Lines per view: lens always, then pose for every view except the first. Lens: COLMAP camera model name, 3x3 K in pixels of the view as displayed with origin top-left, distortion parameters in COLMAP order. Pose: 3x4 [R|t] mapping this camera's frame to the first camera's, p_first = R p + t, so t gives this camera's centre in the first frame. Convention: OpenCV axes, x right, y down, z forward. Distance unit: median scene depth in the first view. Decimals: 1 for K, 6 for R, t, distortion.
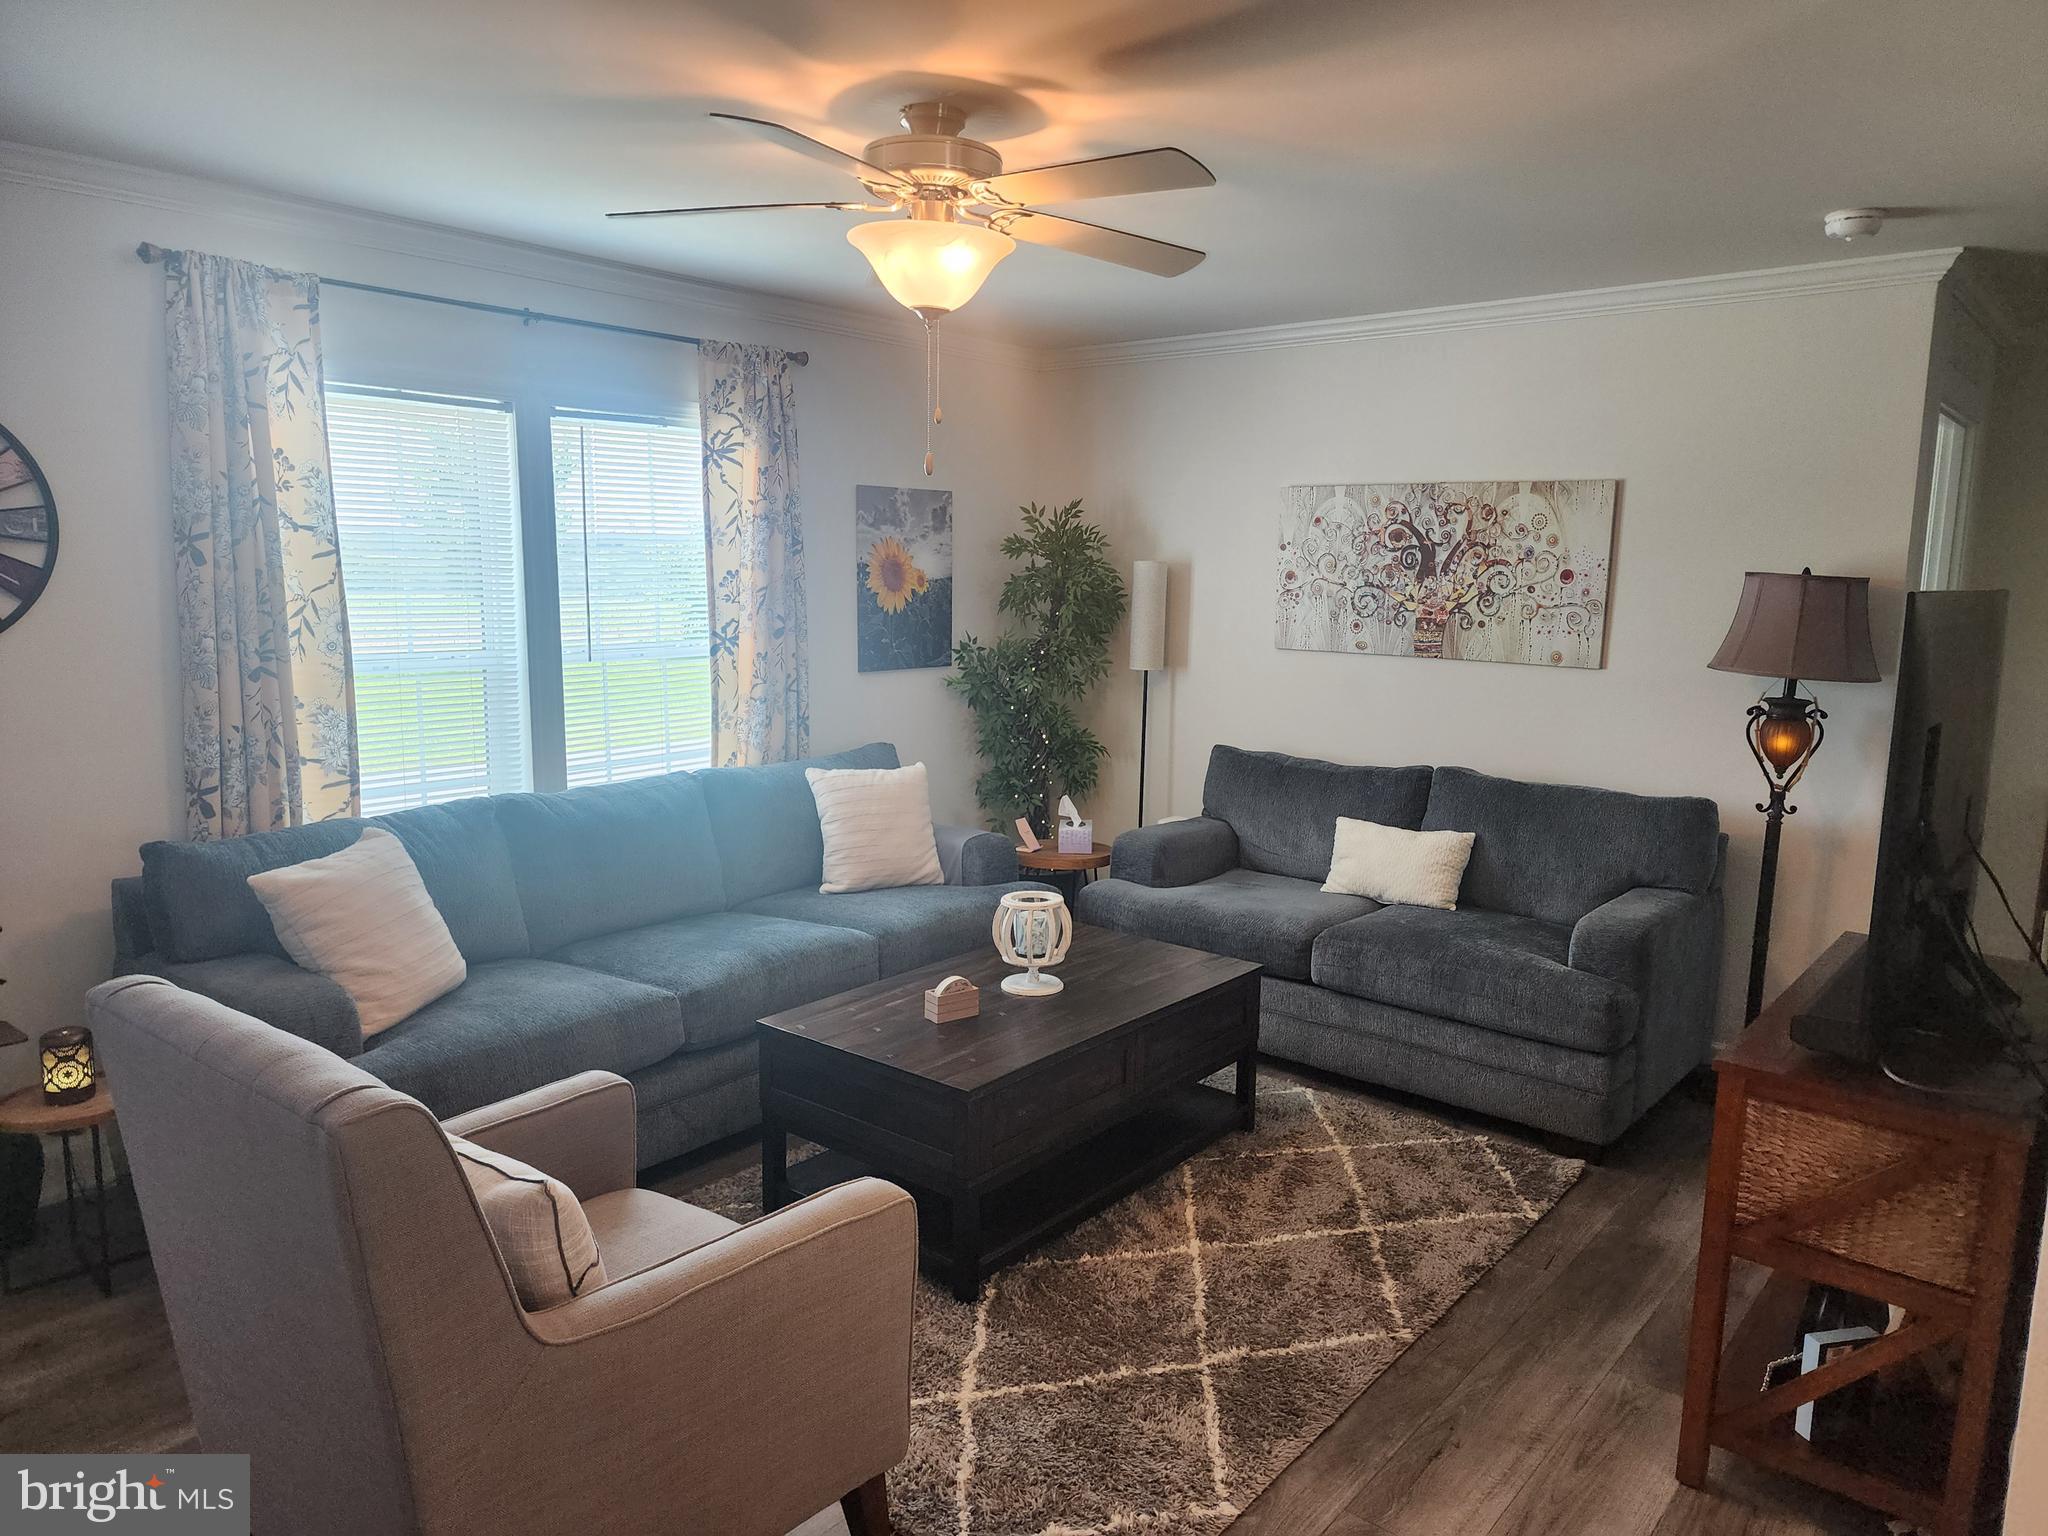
lens RADIAL K [[1356.3, 0, 1026.0], [0, 1356.3, 788.5], [0, 0, 1]] dist [0.021331, -0.018871]
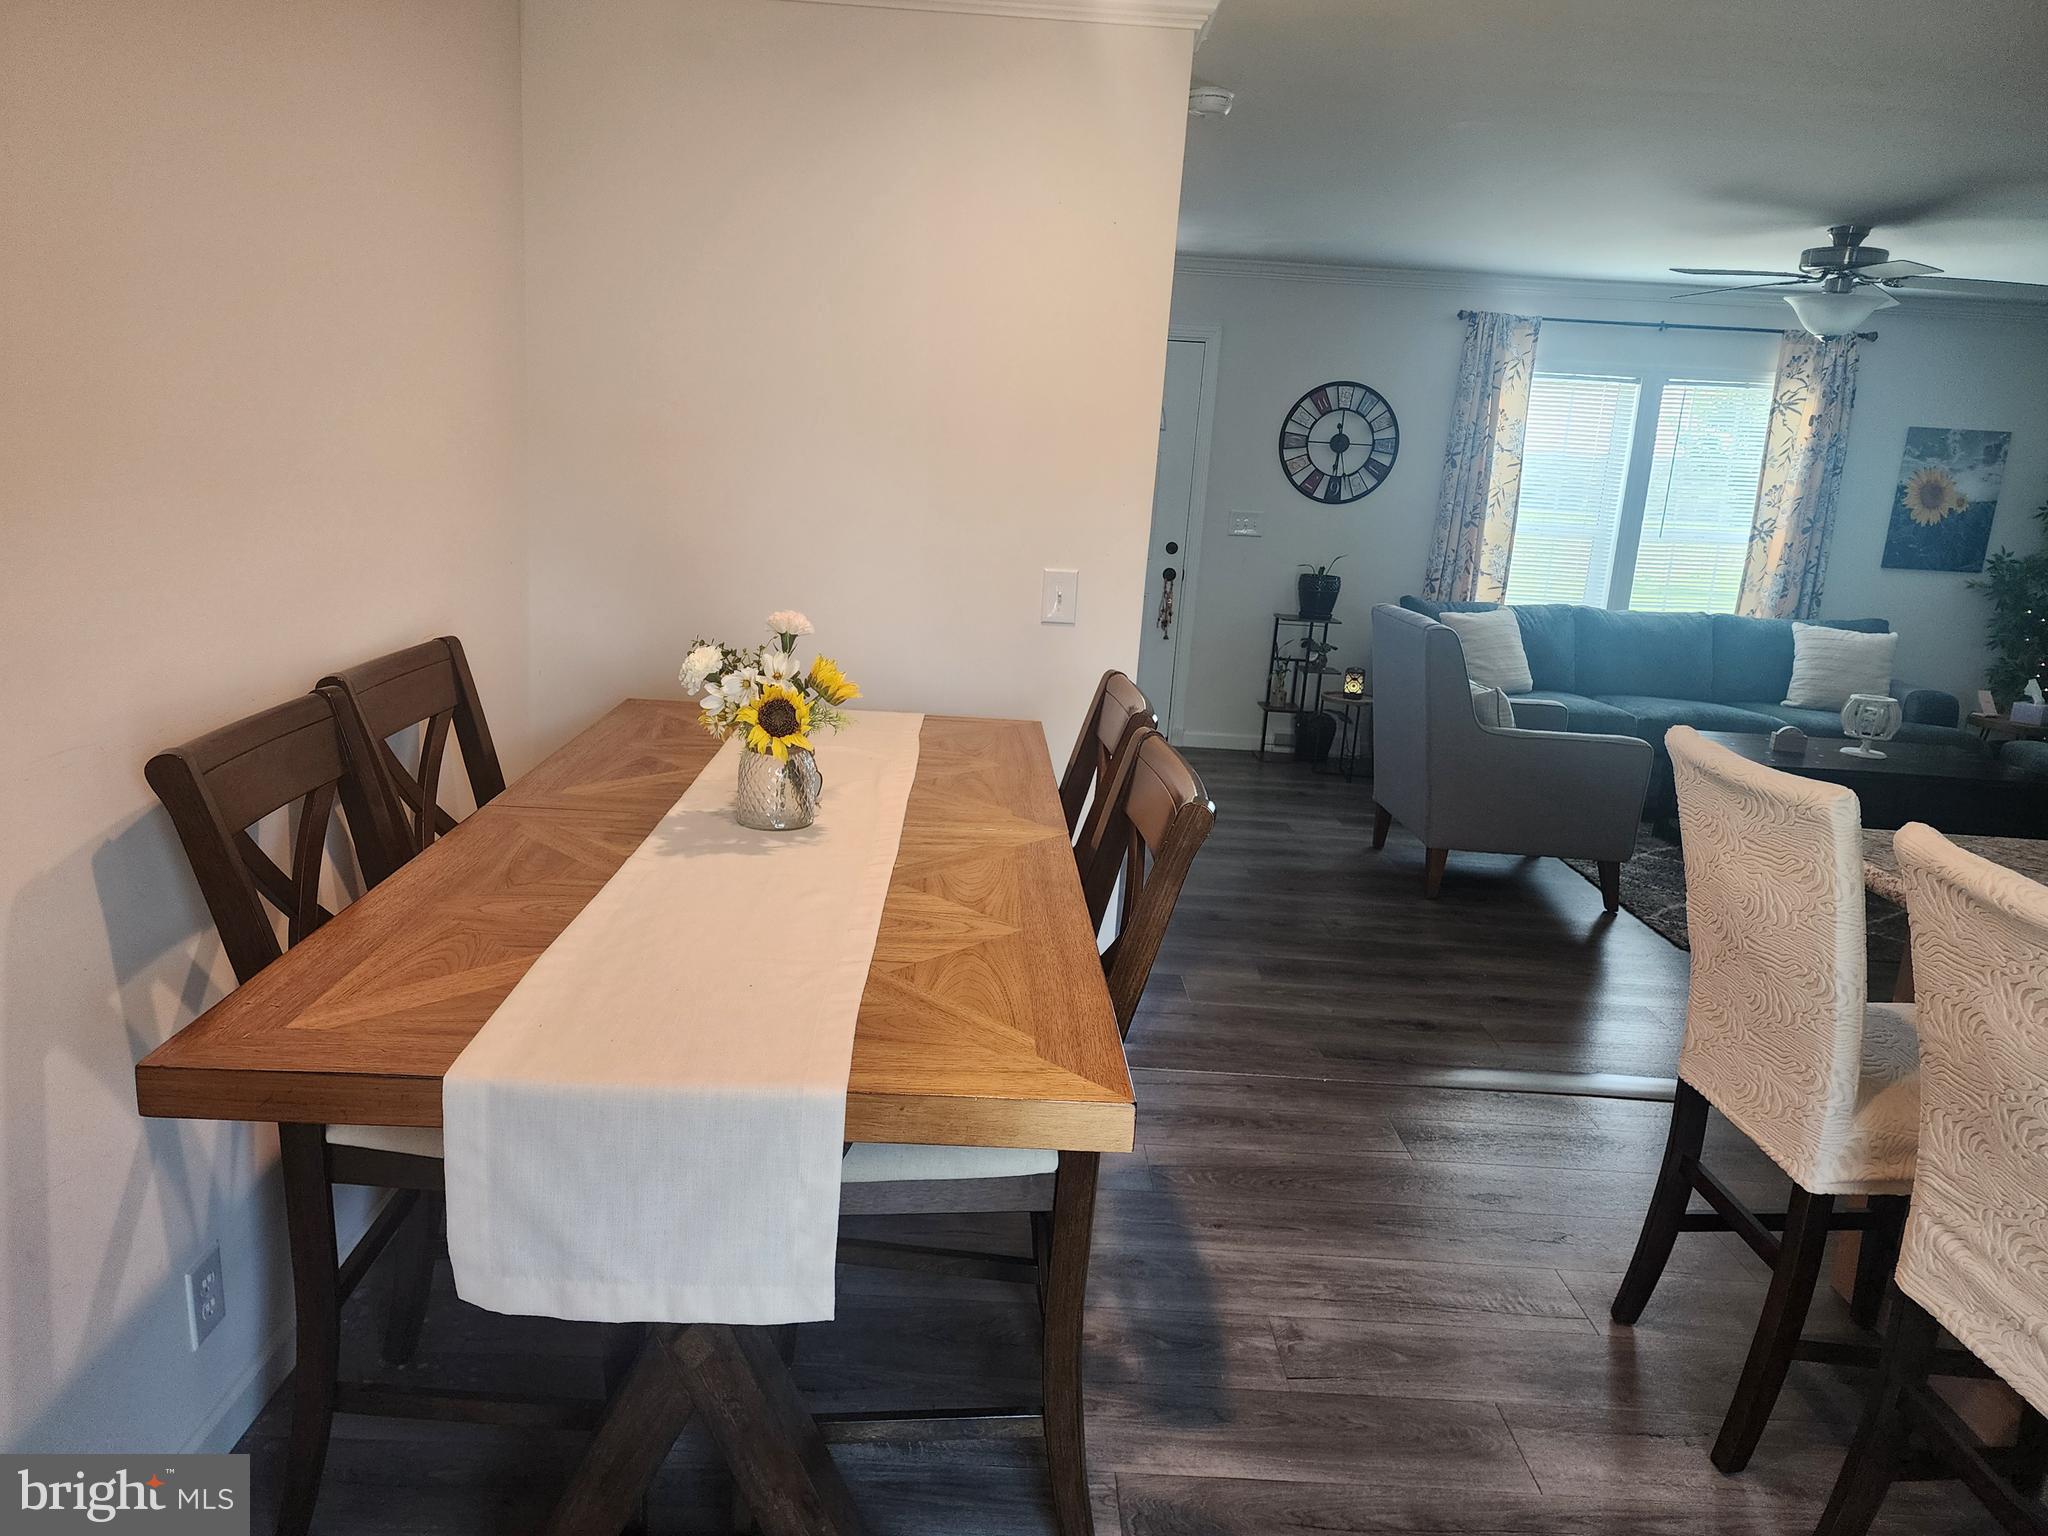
lens RADIAL K [[1356.3, 0, 1027.8], [0, 1356.3, 779.6], [0, 0, 1]] dist [0.021331, -0.018871]
pose [[0.643686, 0.205942, -0.737059, 0.532006], [-0.168412, 0.977620, 0.126081, 0.131064], [0.746529, 0.042973, 0.663964, -0.740104]]
